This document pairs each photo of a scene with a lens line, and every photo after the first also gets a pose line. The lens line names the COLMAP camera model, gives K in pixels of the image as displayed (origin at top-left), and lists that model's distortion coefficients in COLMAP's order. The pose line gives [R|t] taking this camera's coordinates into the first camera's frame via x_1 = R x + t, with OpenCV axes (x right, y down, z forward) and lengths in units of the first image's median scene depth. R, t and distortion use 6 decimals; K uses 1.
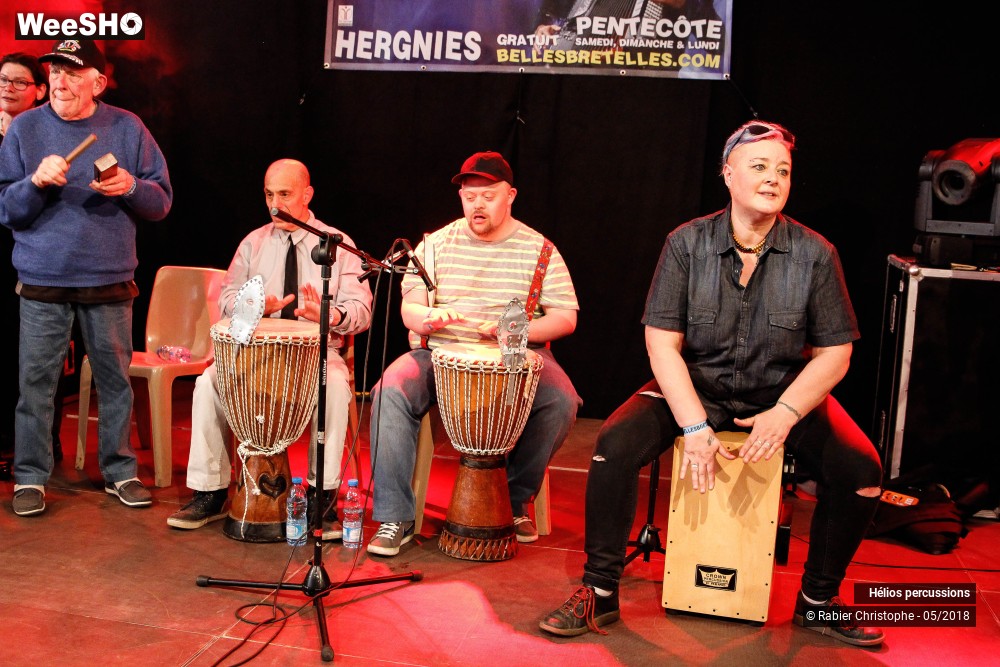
lens RADIAL K [[1102.2, 0, 500.0], [0, 1102.2, 333.5], [0, 0, 1]] dist [-0.126652, 0.055657]
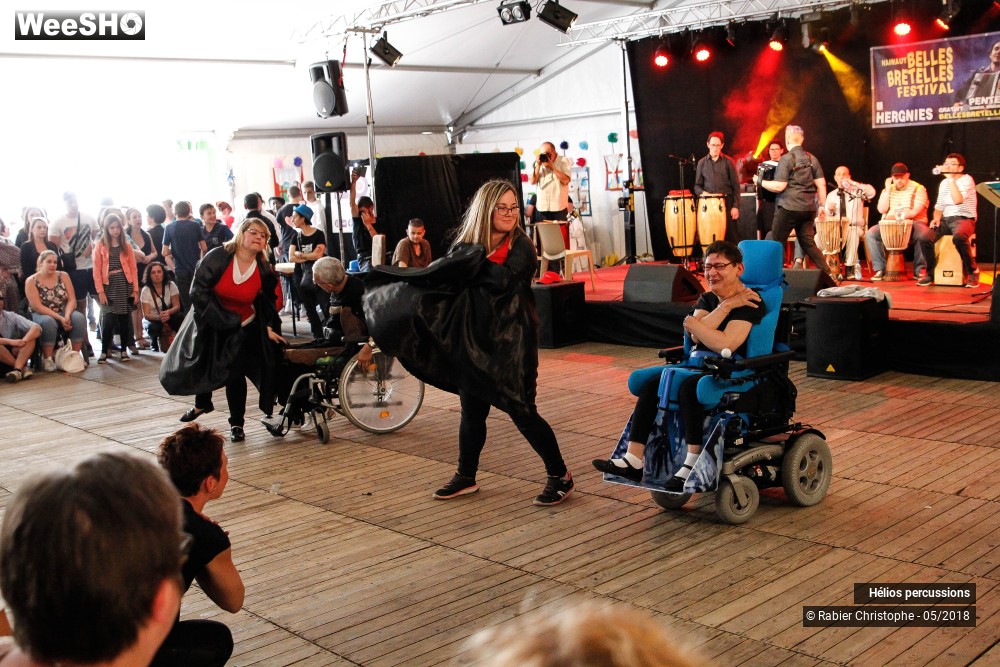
lens RADIAL K [[1102.2, 0, 500.0], [0, 1102.2, 333.5], [0, 0, 1]] dist [-0.126652, 0.055657]
pose [[0.809756, -0.010049, -0.586681, 0.633200], [0.009134, 0.999948, -0.004521, 0.244301], [0.586696, -0.001698, 0.809806, -1.597911]]
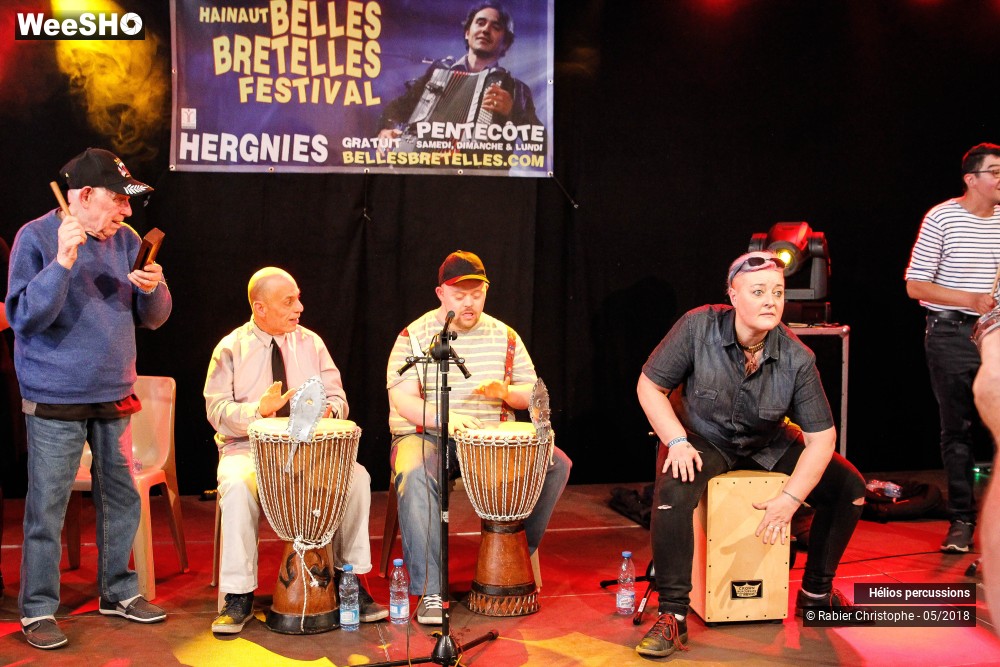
lens RADIAL K [[1102.2, 0, 500.0], [0, 1102.2, 333.5], [0, 0, 1]] dist [-0.126652, 0.055657]
pose [[0.920241, -0.063891, 0.386102, -0.293383], [0.091278, 0.994414, -0.053001, -0.013520], [-0.380559, 0.084016, 0.920932, -0.027448]]
